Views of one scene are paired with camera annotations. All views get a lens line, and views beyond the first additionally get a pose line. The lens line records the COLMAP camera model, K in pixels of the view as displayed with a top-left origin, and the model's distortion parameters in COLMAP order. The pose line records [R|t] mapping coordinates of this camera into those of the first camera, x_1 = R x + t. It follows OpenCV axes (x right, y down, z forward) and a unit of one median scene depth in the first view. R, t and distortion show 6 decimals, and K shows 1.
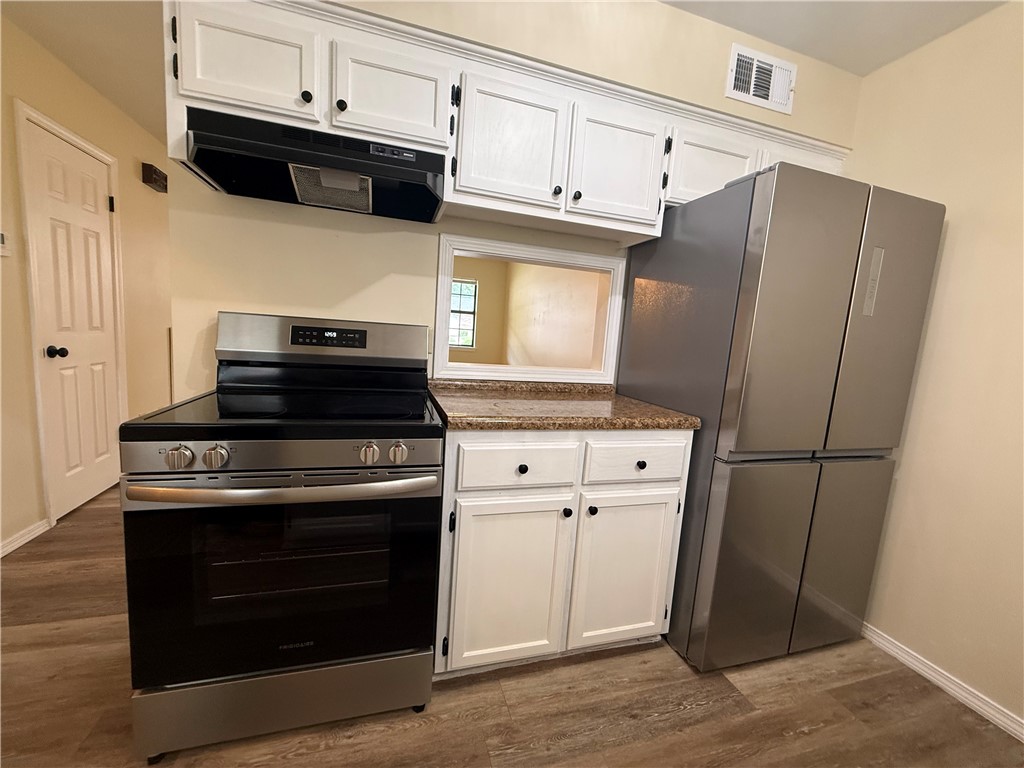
lens RADIAL K [[408.8, 0, 508.5], [0, 408.8, 384.2], [0, 0, 1]] dist [-0.000962, 0.000373]
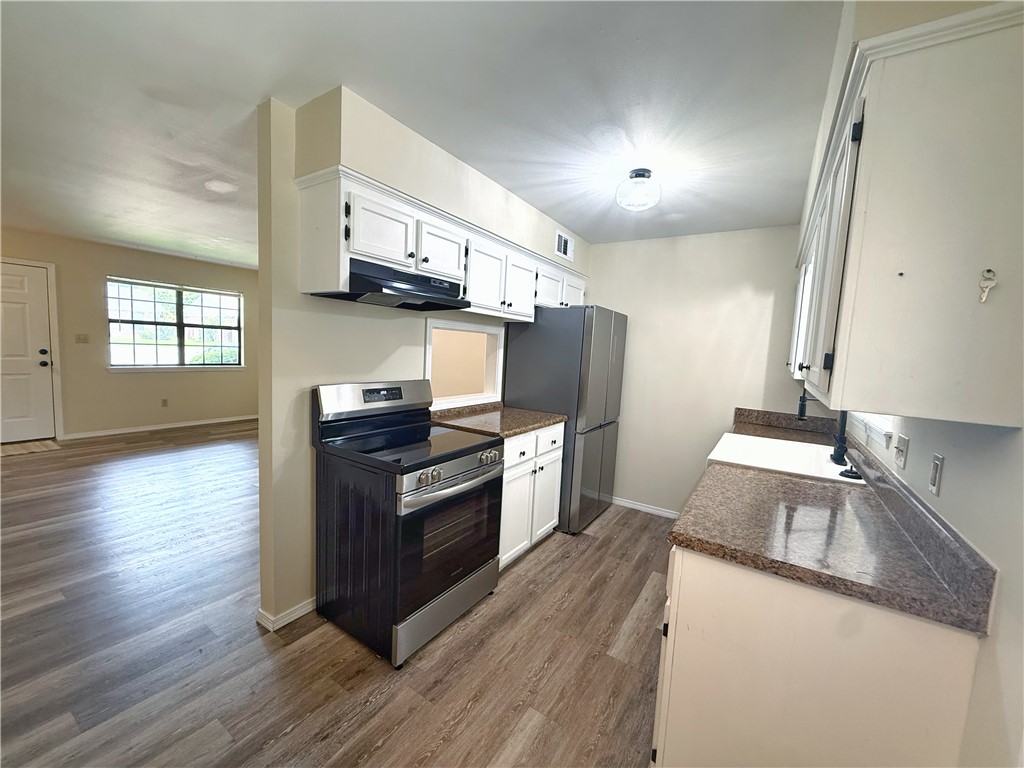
lens RADIAL K [[408.8, 0, 509.9], [0, 408.8, 387.0], [0, 0, 1]] dist [-0.000962, 0.000373]
pose [[0.762702, -0.090838, 0.640339, -1.056851], [0.080724, 0.995716, 0.045102, -0.176875], [-0.641692, 0.017291, 0.766767, -0.410861]]
